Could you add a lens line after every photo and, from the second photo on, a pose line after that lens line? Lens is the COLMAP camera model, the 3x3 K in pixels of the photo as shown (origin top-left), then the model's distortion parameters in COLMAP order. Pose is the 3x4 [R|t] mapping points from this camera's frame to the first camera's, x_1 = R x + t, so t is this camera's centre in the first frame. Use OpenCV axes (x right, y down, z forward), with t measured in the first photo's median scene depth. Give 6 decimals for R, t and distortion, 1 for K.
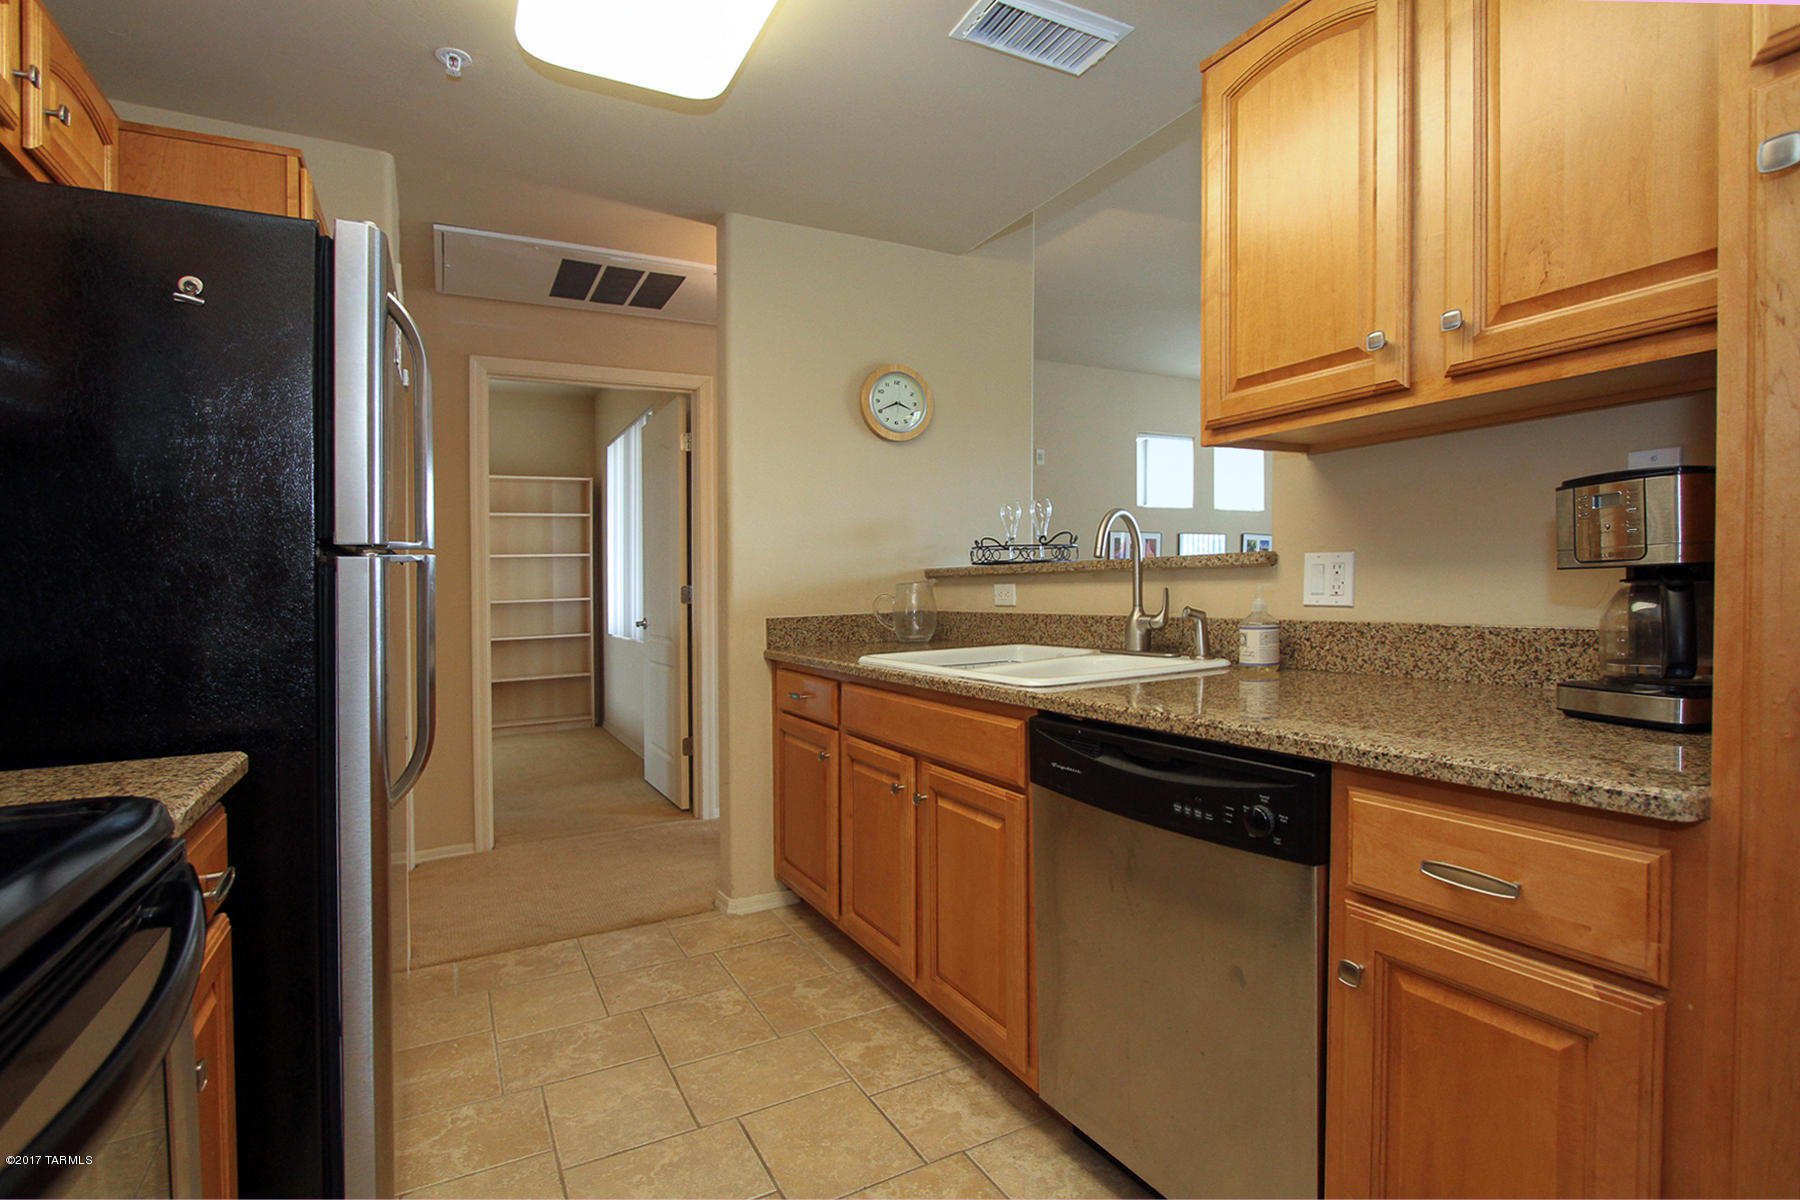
lens RADIAL K [[851.2, 0, 886.0], [0, 851.2, 586.2], [0, 0, 1]] dist [-0.007796, 0.001178]
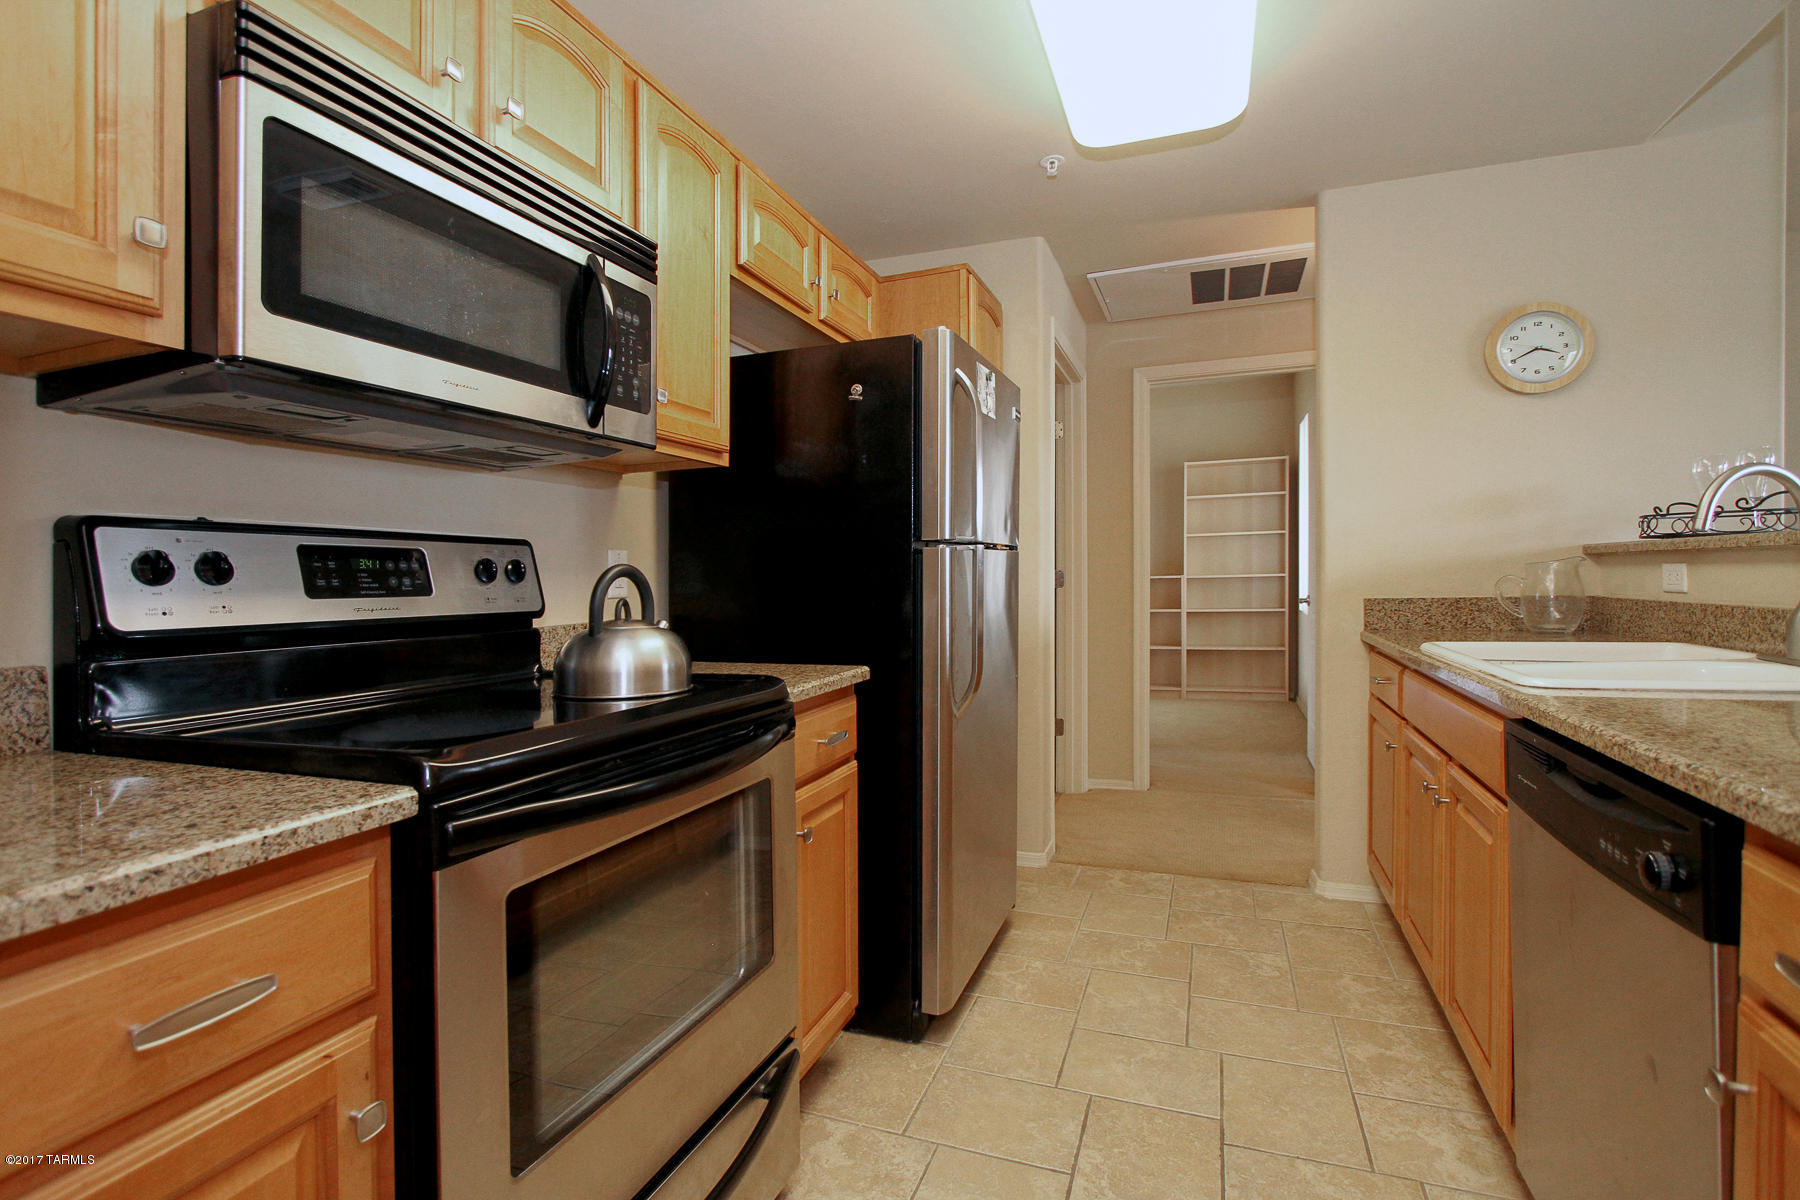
lens RADIAL K [[835.1, 0, 901.3], [0, 835.1, 544.3], [0, 0, 1]] dist [-0.000386, 0.000131]
pose [[0.663155, -0.015584, -0.748320, 0.241900], [0.001111, 0.999803, -0.019836, -0.005905], [0.748481, 0.012323, 0.663041, -0.019926]]
